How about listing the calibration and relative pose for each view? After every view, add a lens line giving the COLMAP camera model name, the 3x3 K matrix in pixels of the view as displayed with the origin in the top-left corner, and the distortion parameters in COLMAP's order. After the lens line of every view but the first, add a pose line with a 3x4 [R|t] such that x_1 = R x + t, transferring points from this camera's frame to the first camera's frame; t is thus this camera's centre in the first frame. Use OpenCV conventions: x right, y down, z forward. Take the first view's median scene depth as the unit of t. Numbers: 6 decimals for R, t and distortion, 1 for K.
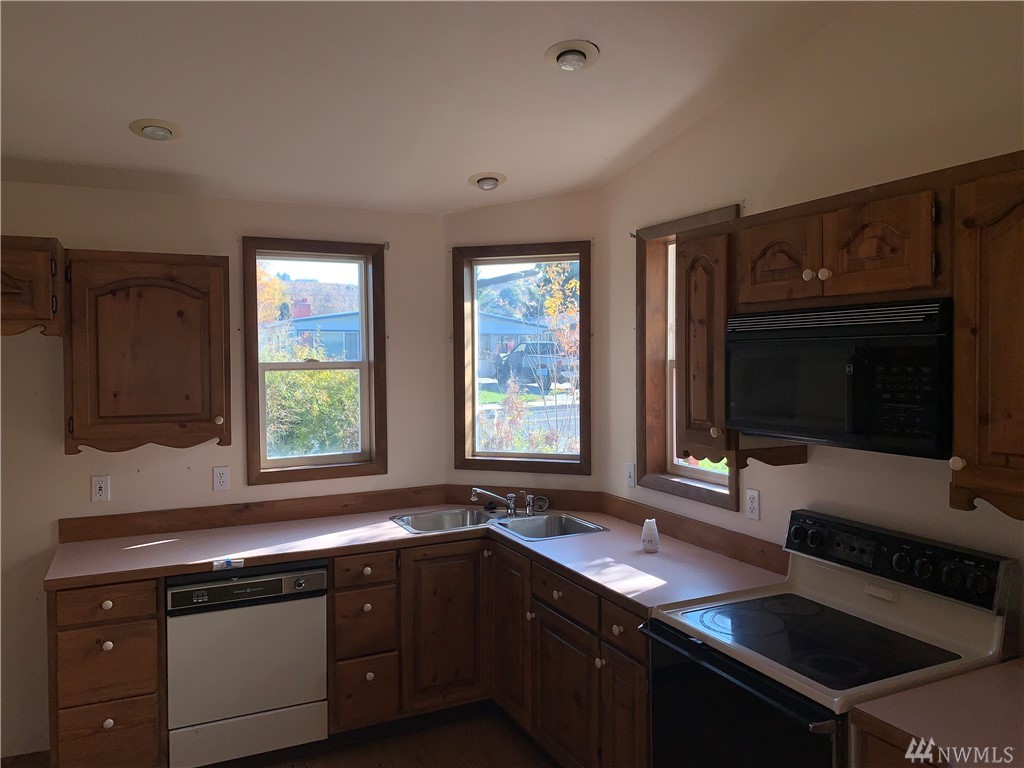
lens RADIAL K [[781.3, 0, 510.6], [0, 781.3, 380.7], [0, 0, 1]] dist [0.017432, -0.006226]
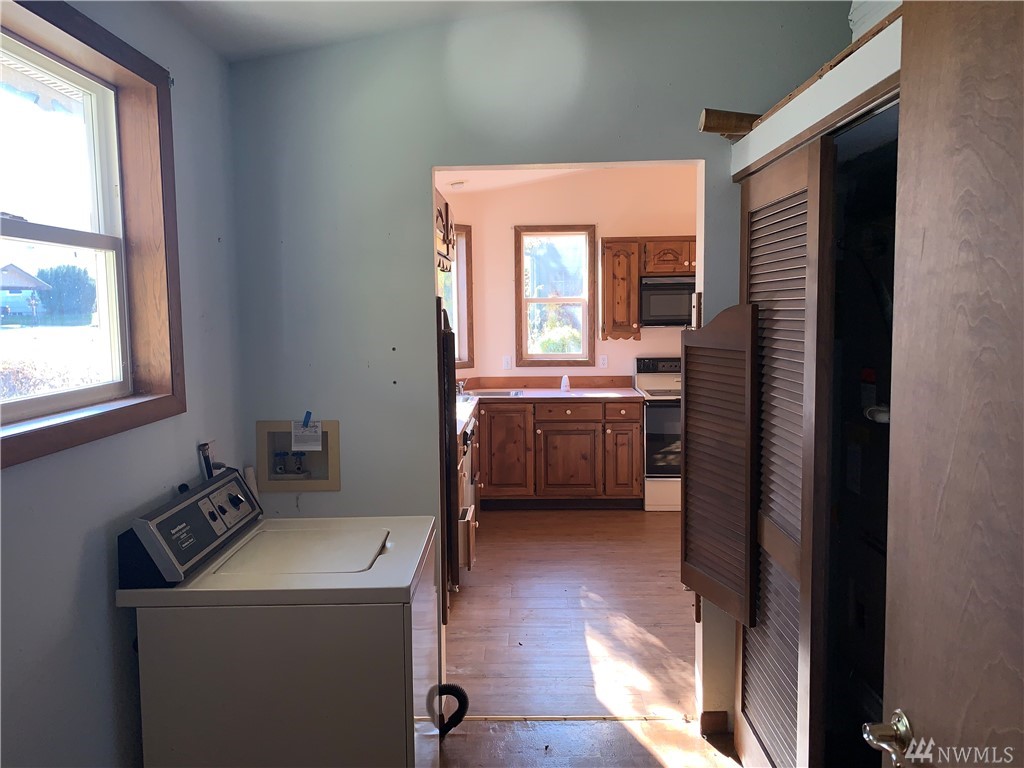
lens RADIAL K [[781.3, 0, 510.6], [0, 781.3, 380.7], [0, 0, 1]] dist [0.017432, -0.006226]
pose [[0.448535, -0.084707, 0.889742, -2.298547], [0.037597, 0.996406, 0.075909, 0.042167], [-0.892974, -0.000596, 0.450107, 0.299242]]
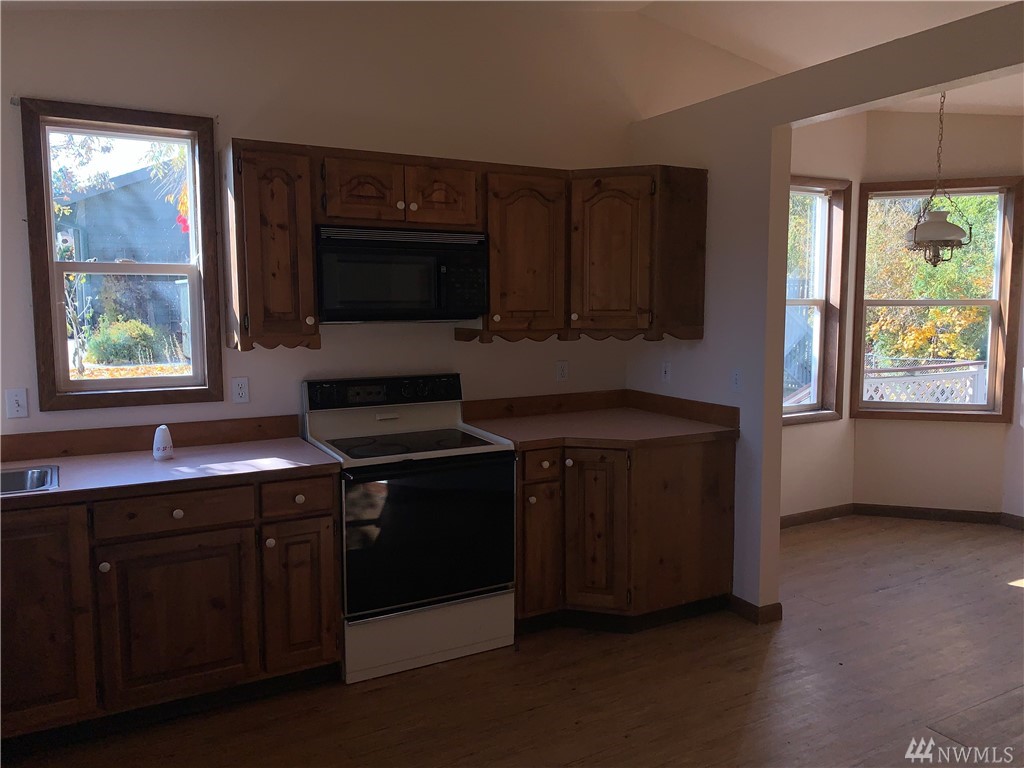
lens RADIAL K [[781.3, 0, 510.6], [0, 781.3, 380.7], [0, 0, 1]] dist [0.017432, -0.006226]
pose [[-0.061734, -0.098624, 0.993208, -1.096631], [0.028369, 0.994531, 0.100519, 0.050911], [-0.997689, 0.034382, -0.058598, 0.856497]]
